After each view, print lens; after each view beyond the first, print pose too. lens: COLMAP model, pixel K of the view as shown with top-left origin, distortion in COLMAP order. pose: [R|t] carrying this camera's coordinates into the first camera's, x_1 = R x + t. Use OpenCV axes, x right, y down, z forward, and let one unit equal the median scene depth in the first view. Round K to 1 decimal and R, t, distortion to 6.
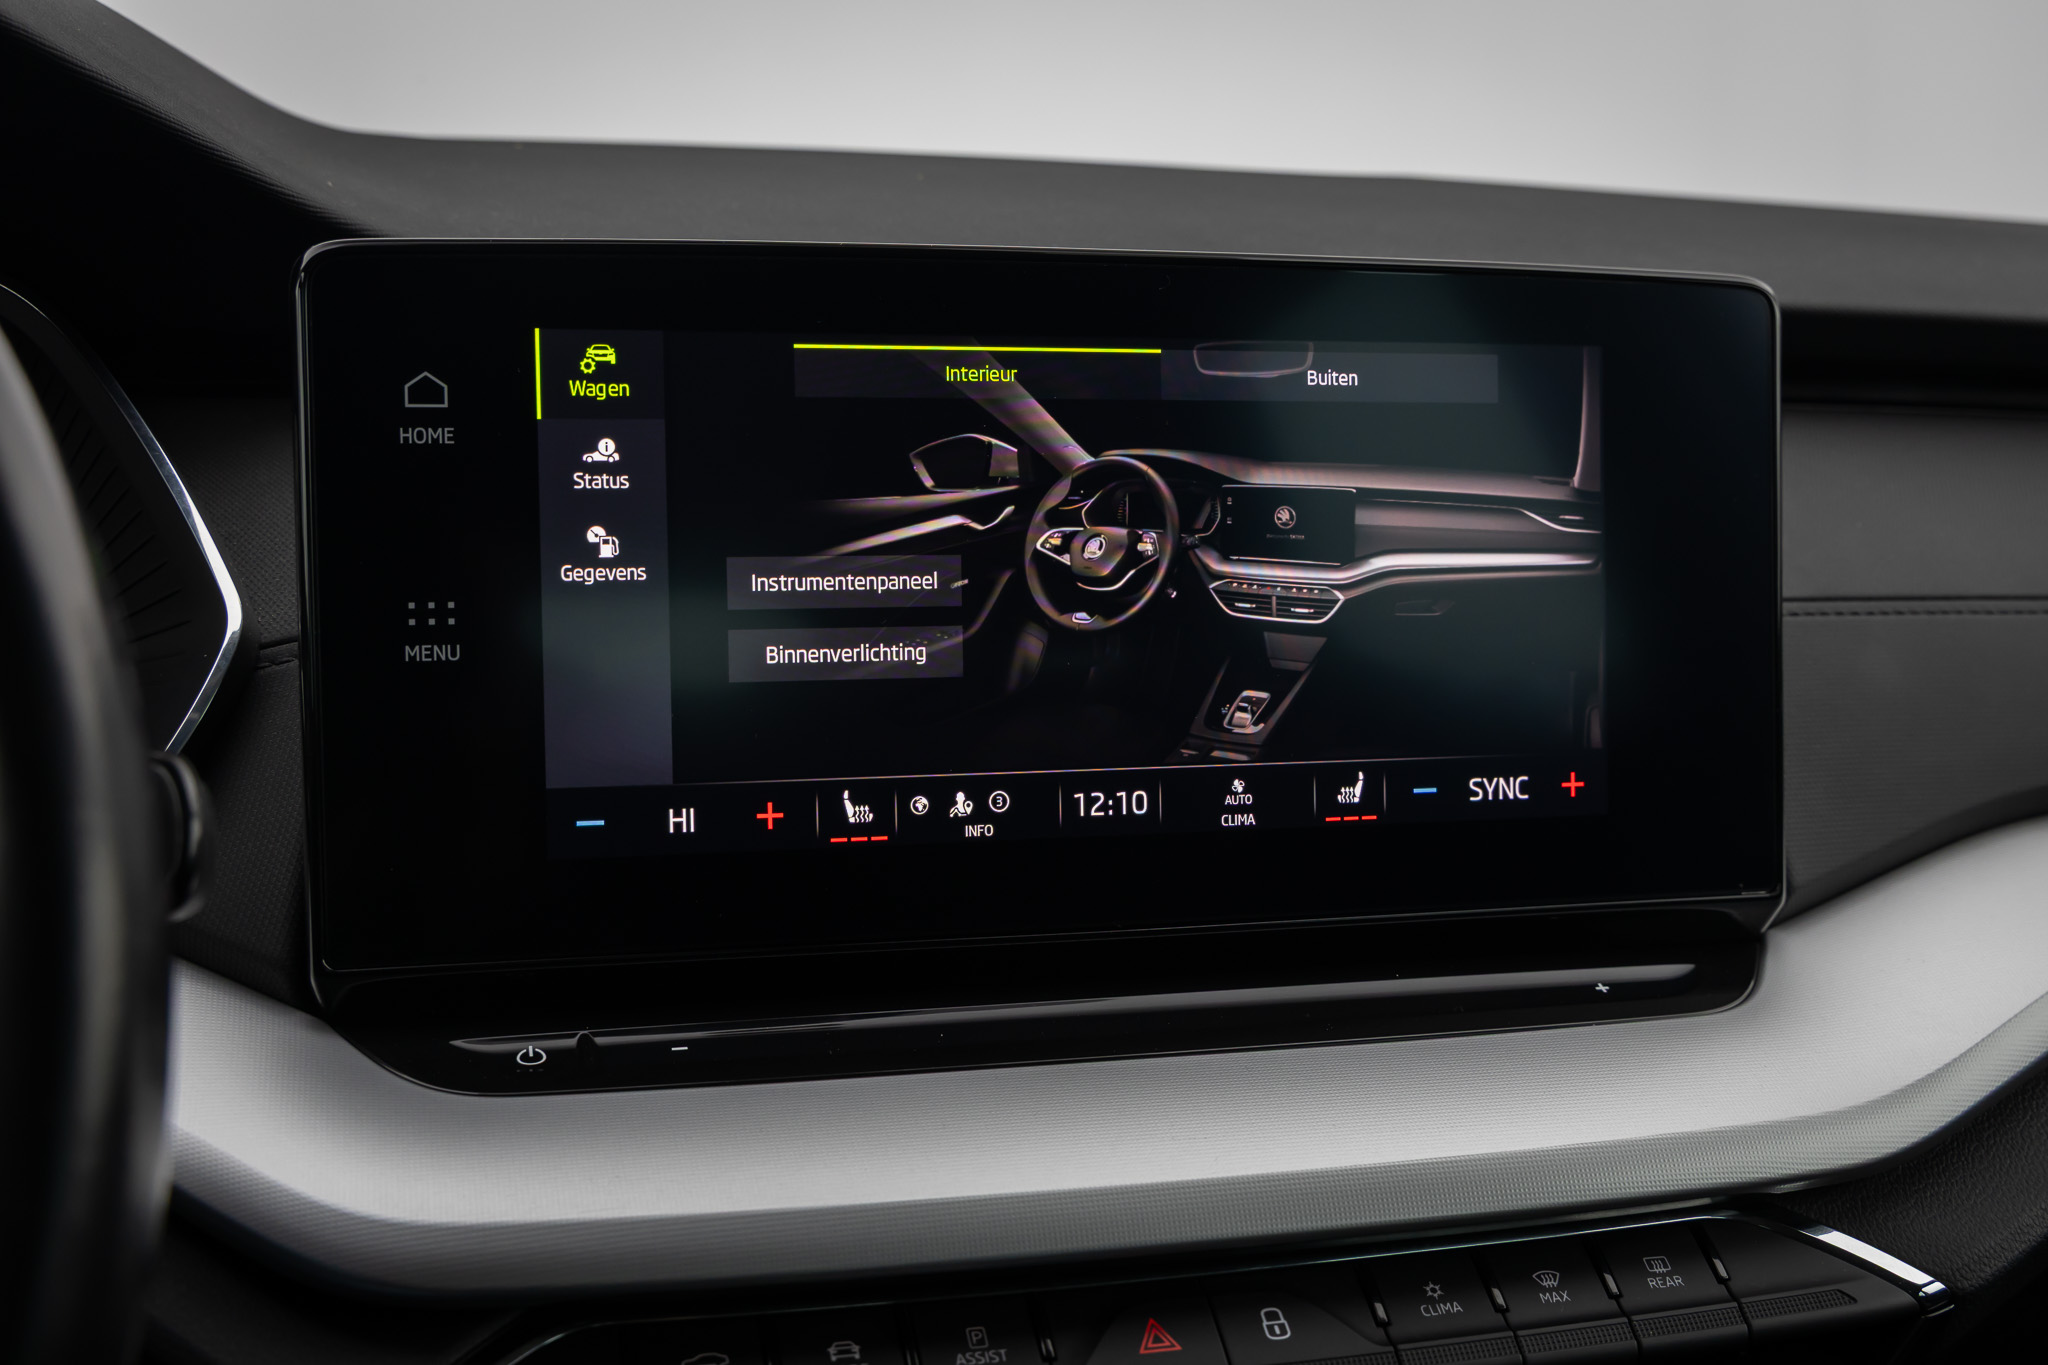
lens RADIAL K [[2565.4, 0, 1024.0], [0, 2565.4, 682.5], [0, 0, 1]] dist [-0.028767, 0.011224]
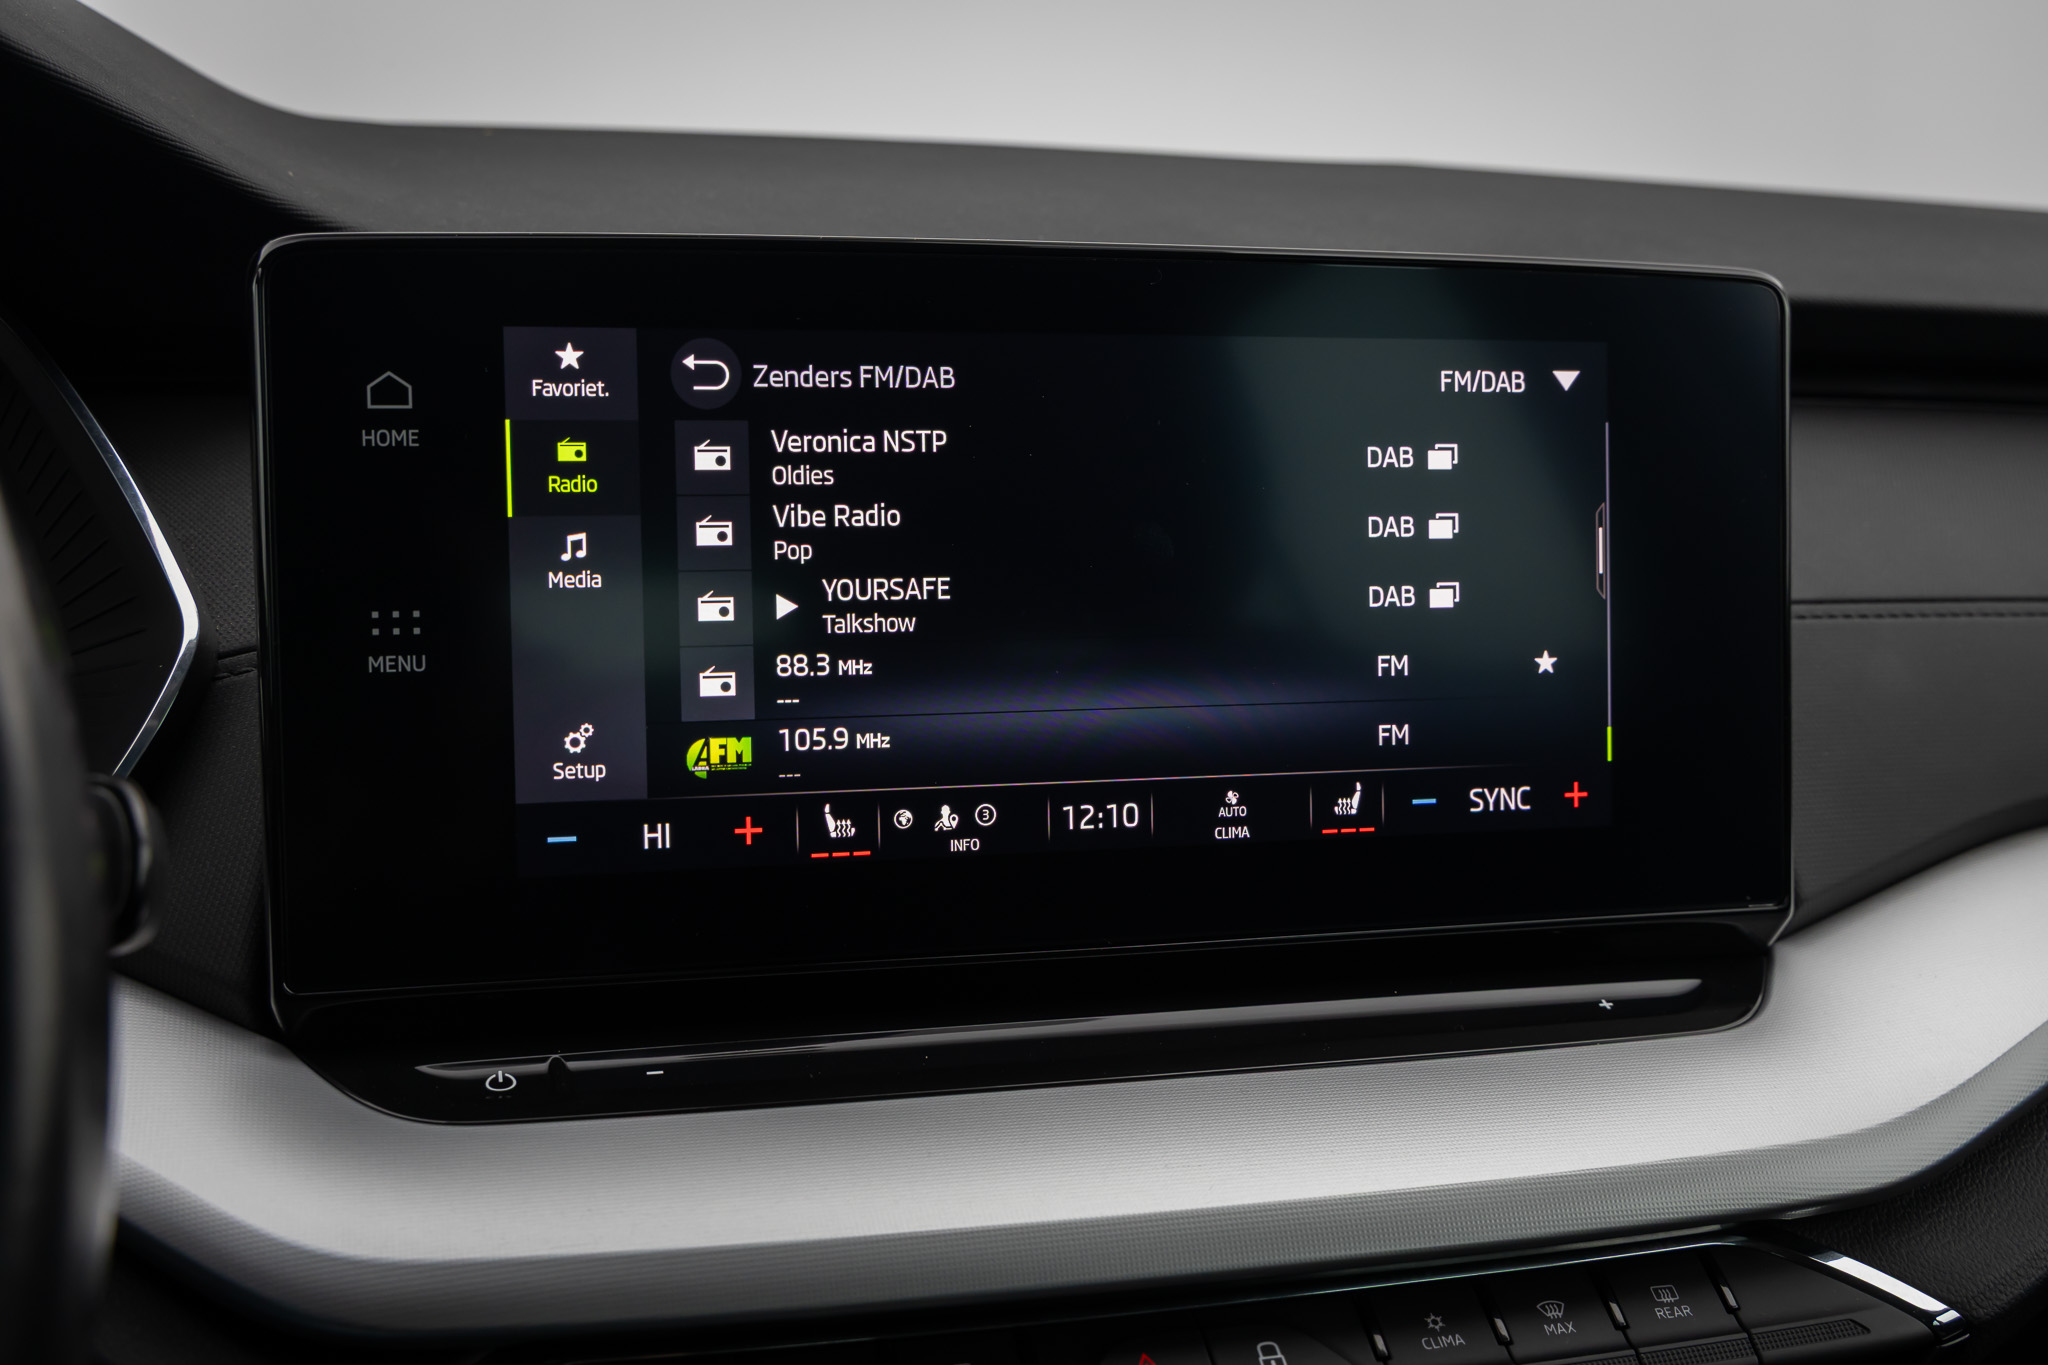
lens RADIAL K [[2547.7, 0, 1024.0], [0, 2547.7, 682.5], [0, 0, 1]] dist [-0.007809, -0.037630]
pose [[0.999973, 0.000177, 0.007308, -0.002276], [-0.000247, 0.999954, 0.009542, -0.012932], [-0.007306, -0.009543, 0.999928, 0.039511]]
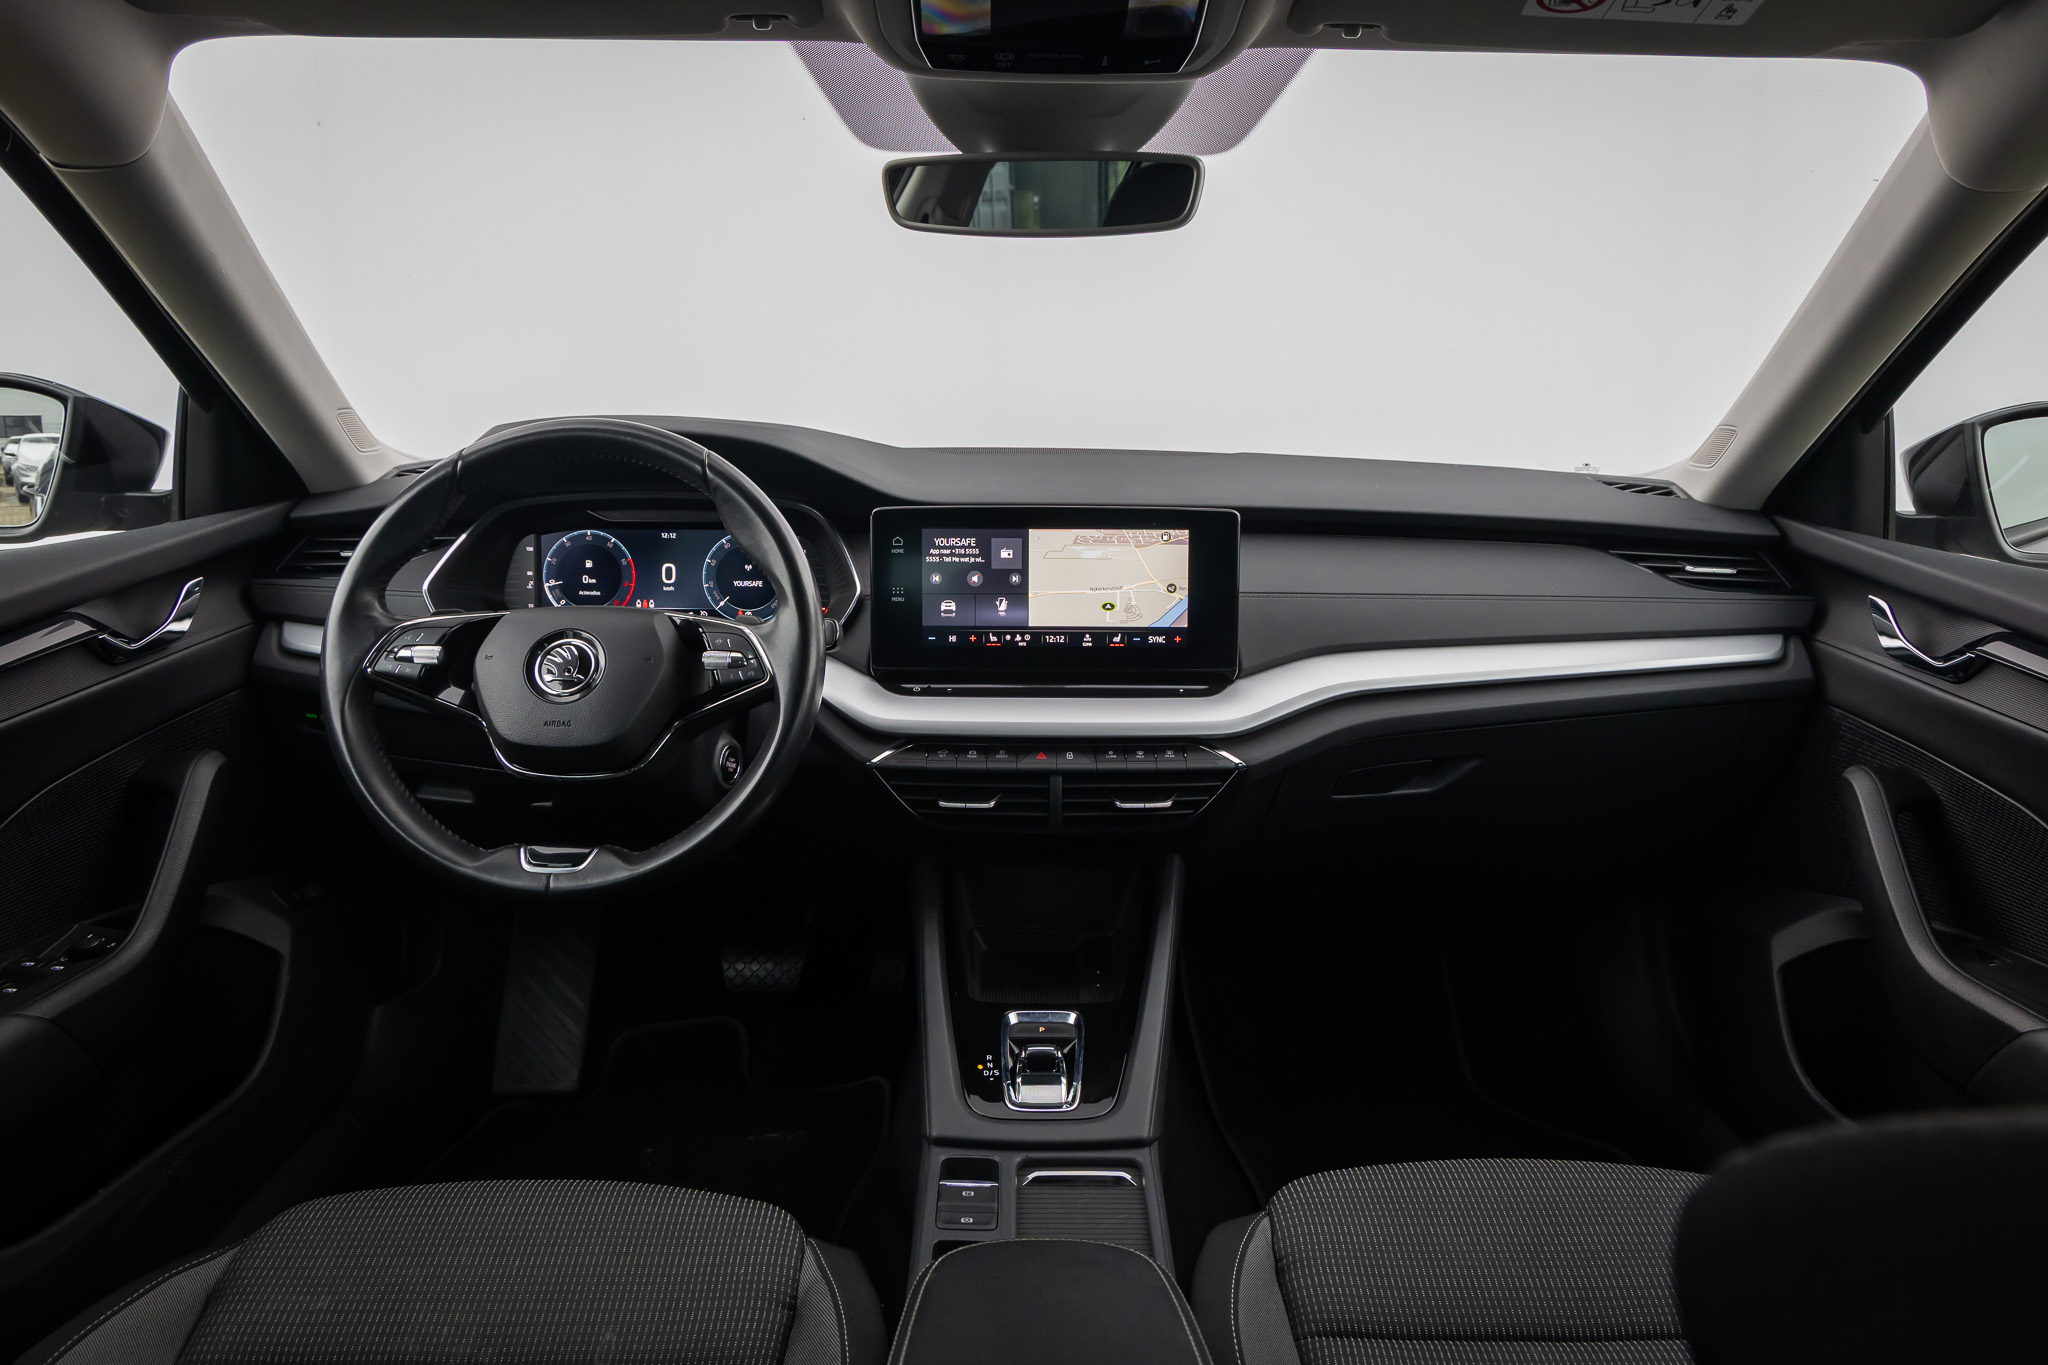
lens RADIAL K [[1385.6, 0, 1024.0], [0, 1385.6, 682.5], [0, 0, 1]] dist [-0.000566, 0.000161]
pose [[0.963672, 0.046251, -0.263054, 0.600714], [-0.027838, 0.996921, 0.073301, -0.047975], [0.265634, -0.063315, 0.961993, -1.236134]]
